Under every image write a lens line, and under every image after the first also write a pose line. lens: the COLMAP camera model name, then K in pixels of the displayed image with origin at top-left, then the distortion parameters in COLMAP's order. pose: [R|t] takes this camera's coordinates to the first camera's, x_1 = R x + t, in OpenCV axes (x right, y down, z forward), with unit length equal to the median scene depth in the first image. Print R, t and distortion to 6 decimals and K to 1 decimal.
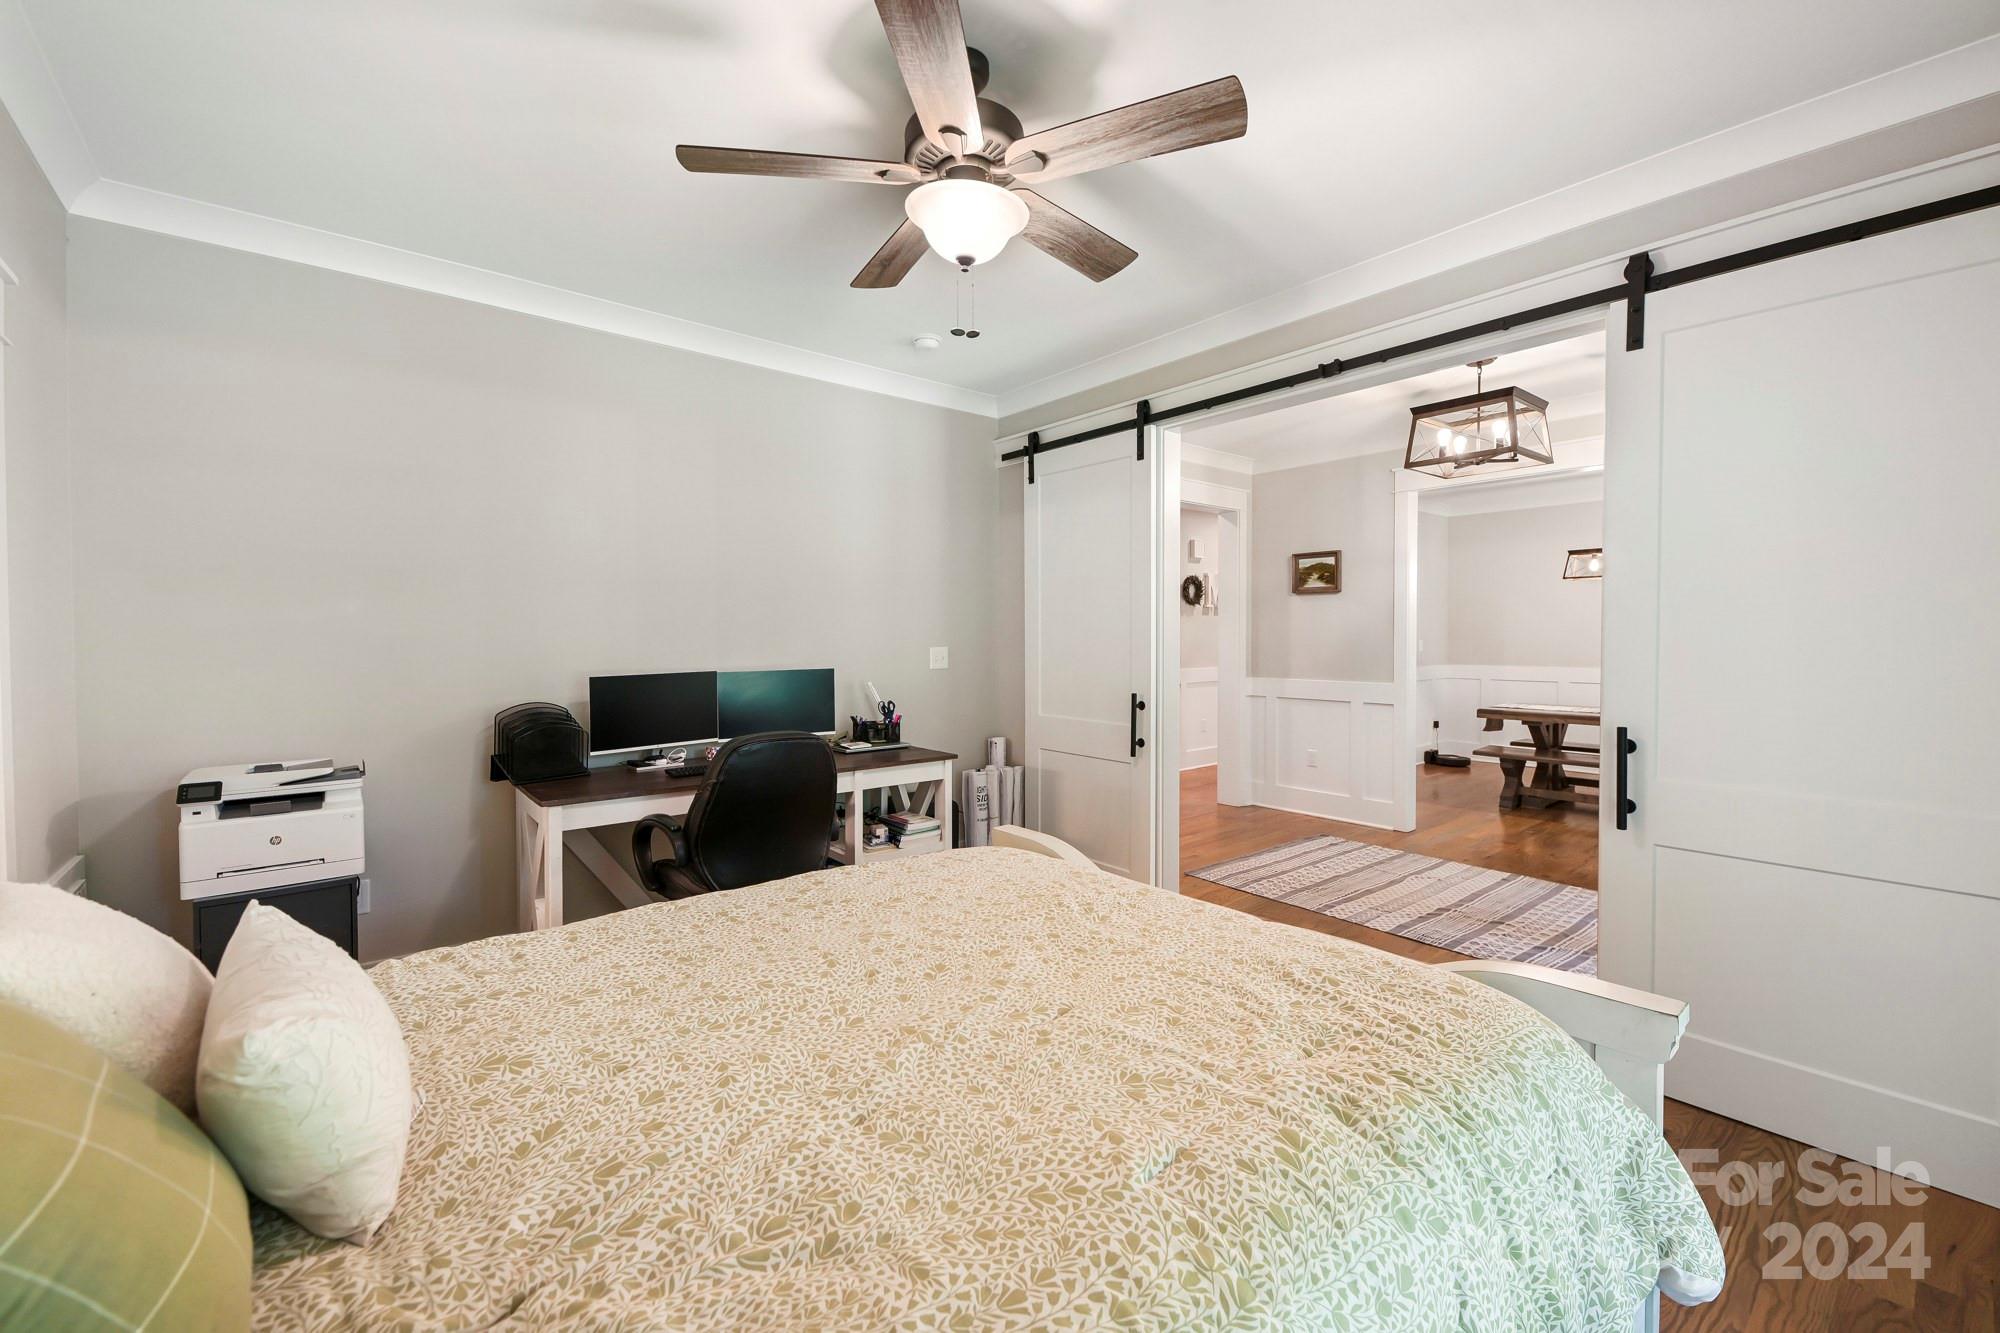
lens RADIAL K [[797.3, 0, 1004.1], [0, 797.3, 674.0], [0, 0, 1]] dist [0.019650, -0.010141]
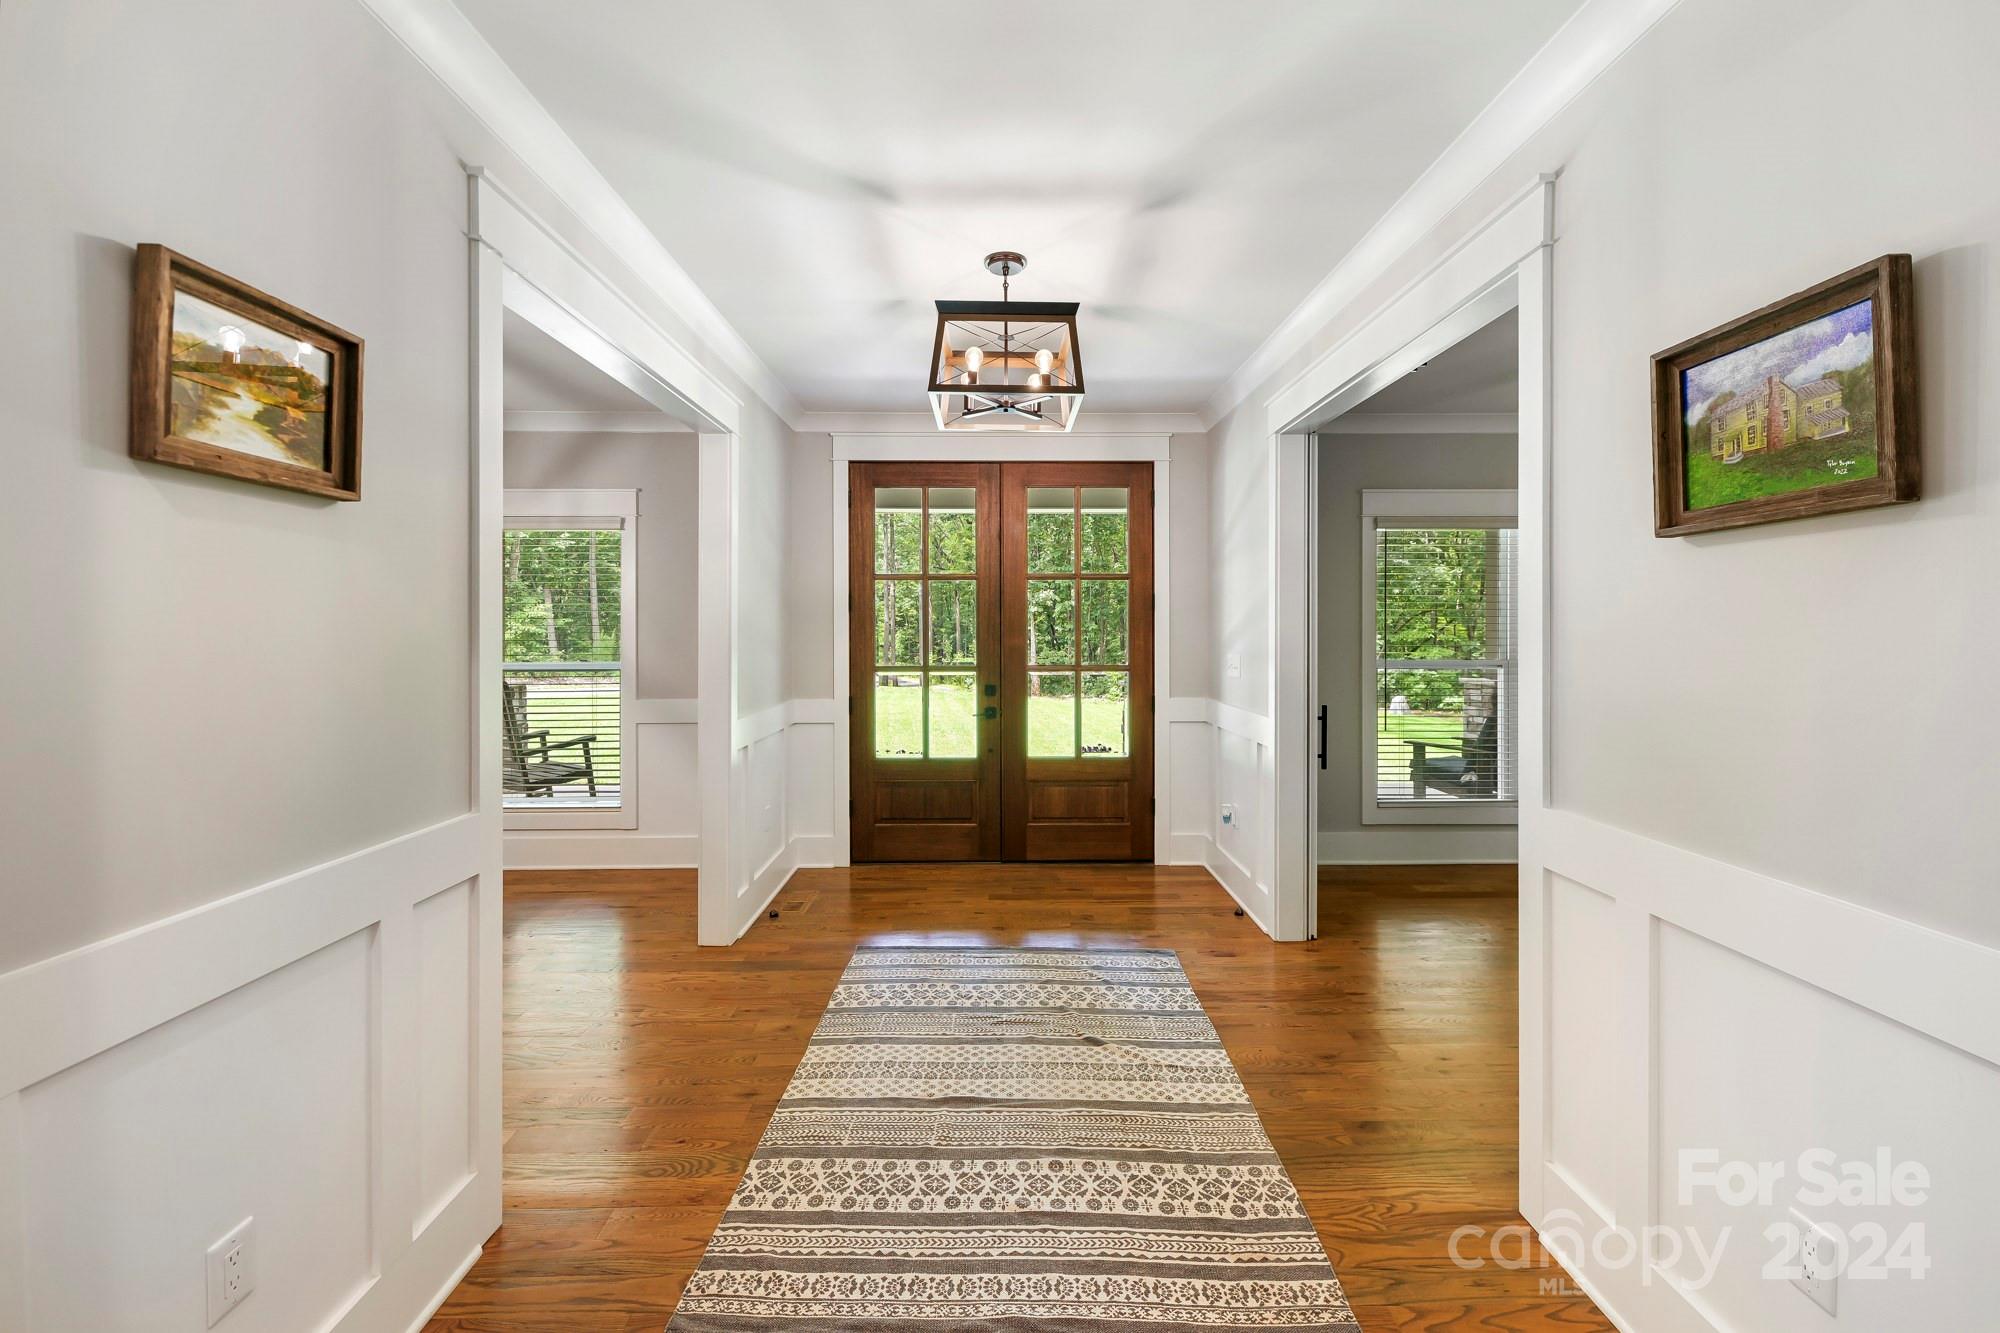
lens RADIAL K [[809.4, 0, 999.3], [0, 809.4, 631.6], [0, 0, 1]] dist [0.010351, -0.010777]
pose [[-0.780396, 0.000289, 0.625285, 0.102070], [0.027943, 0.999017, 0.034413, -0.065288], [-0.624661, 0.044328, -0.779637, 1.070499]]
